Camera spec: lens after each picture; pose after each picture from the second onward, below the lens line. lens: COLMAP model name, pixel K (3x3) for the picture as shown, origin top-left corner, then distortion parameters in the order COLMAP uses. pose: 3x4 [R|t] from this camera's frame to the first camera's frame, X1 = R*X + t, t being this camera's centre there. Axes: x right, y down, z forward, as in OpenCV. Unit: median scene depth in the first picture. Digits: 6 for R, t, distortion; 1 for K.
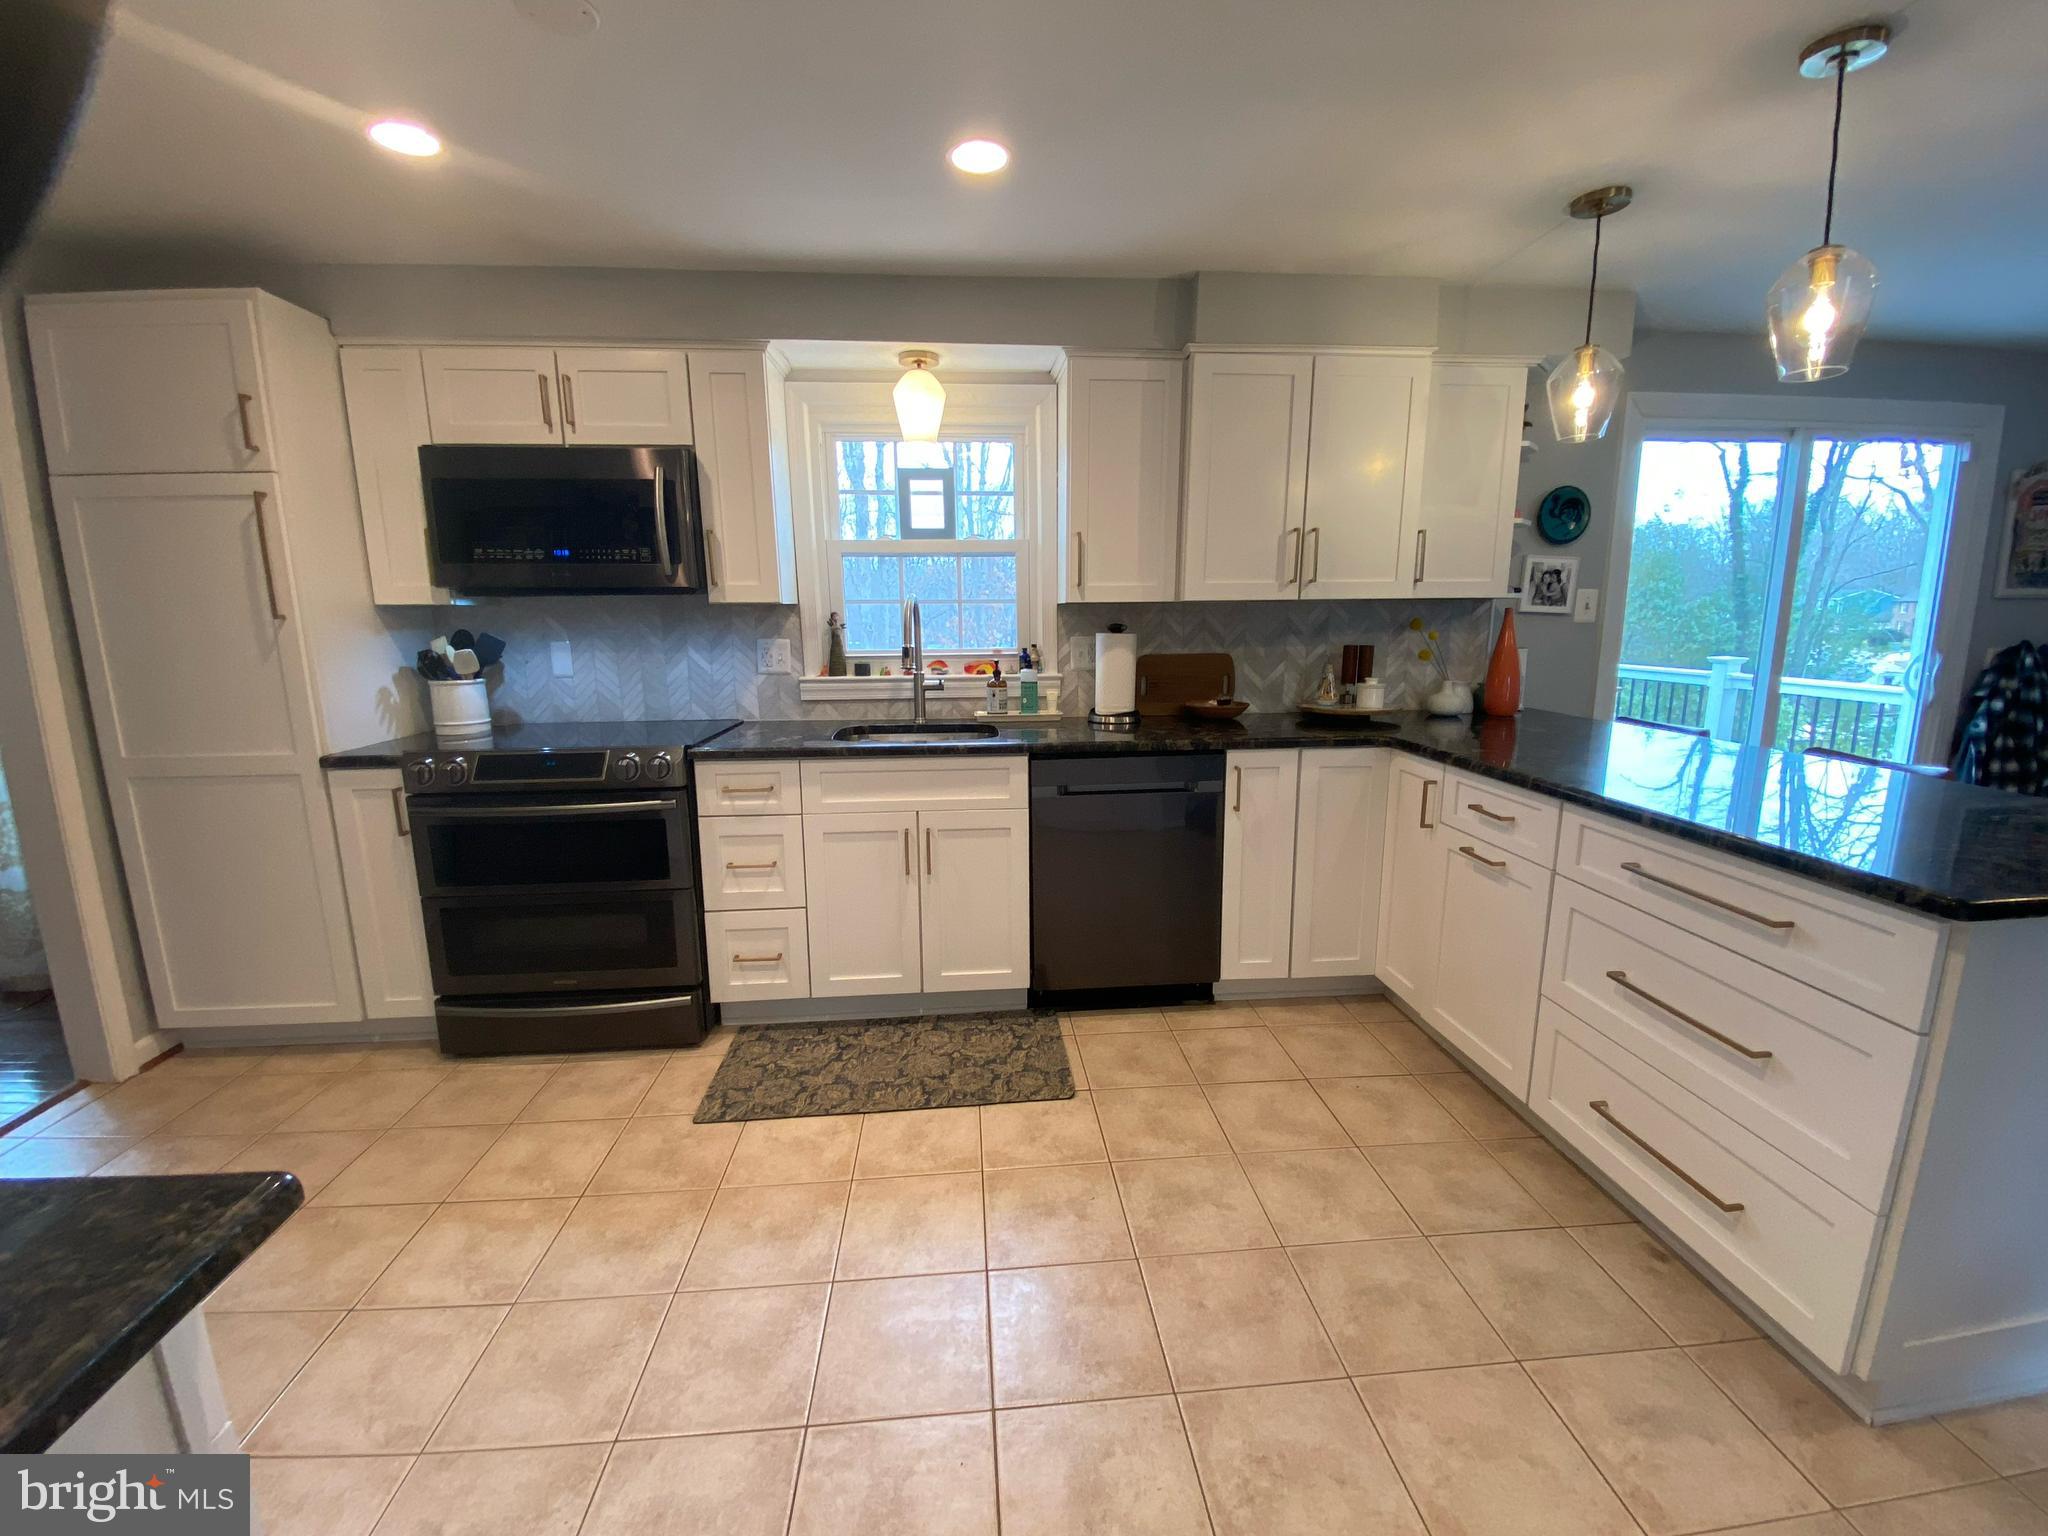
lens RADIAL K [[858.6, 0, 1024.0], [0, 858.6, 768.0], [0, 0, 1]] dist [-0.012199, -0.000449]
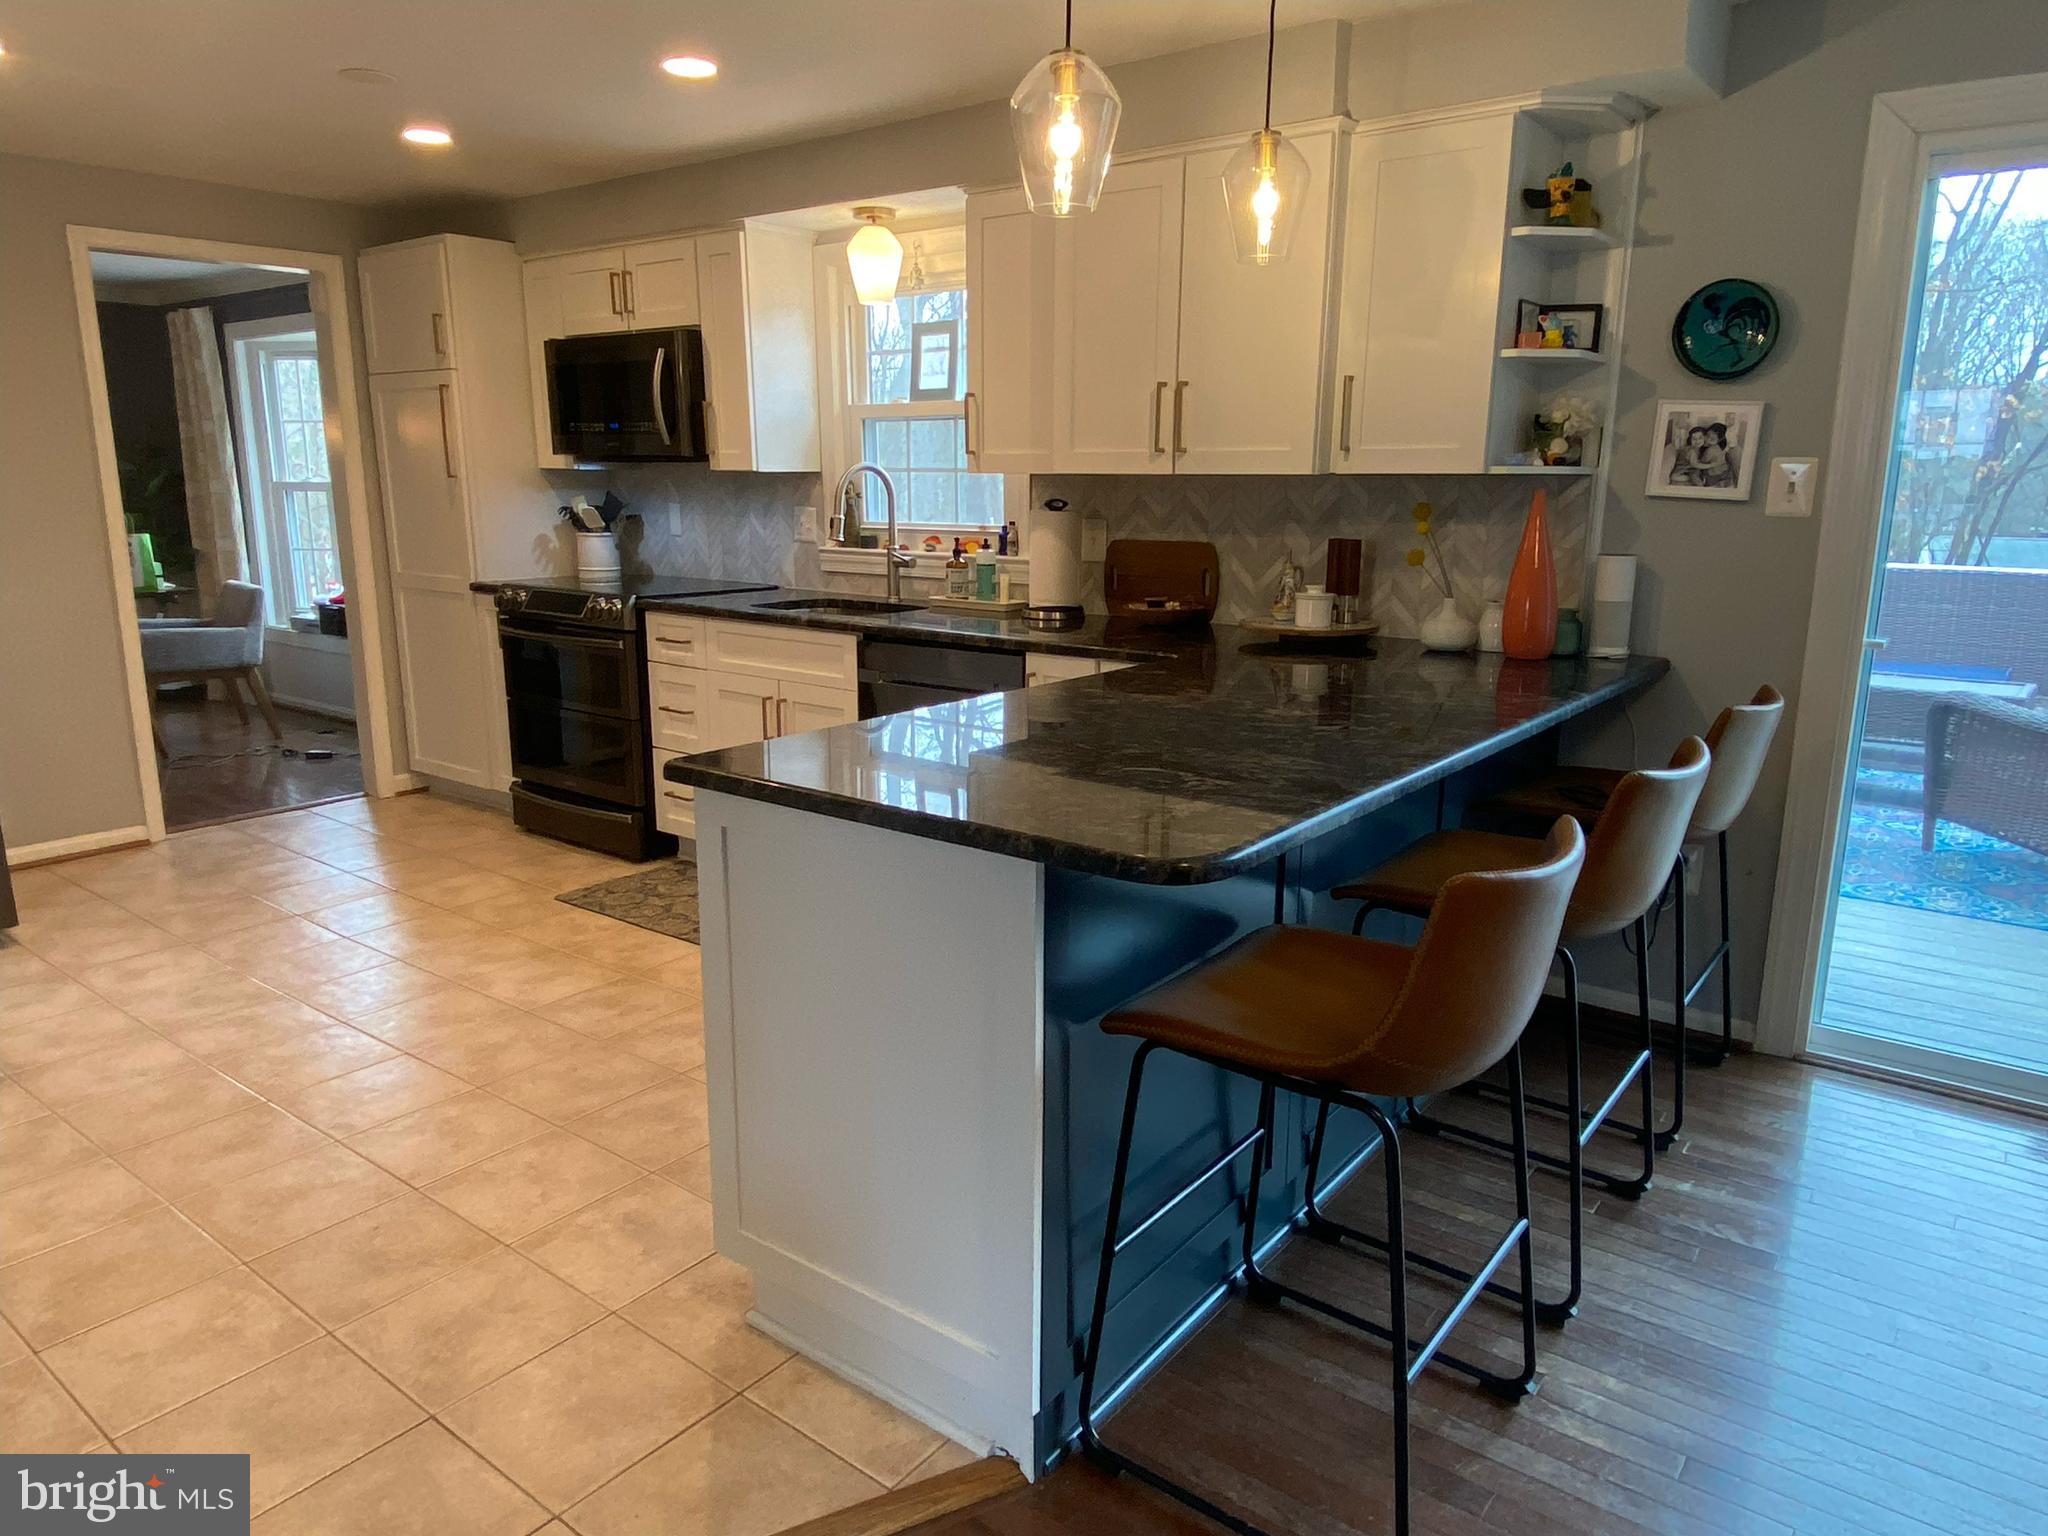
lens RADIAL K [[1323.5, 0, 1022.9], [0, 1323.5, 794.0], [0, 0, 1]] dist [0.002702, -0.001733]
pose [[0.739094, 0.169134, -0.652023, 1.058865], [-0.132979, 0.985550, 0.104914, -0.017587], [0.660346, 0.009165, 0.750906, 0.011542]]
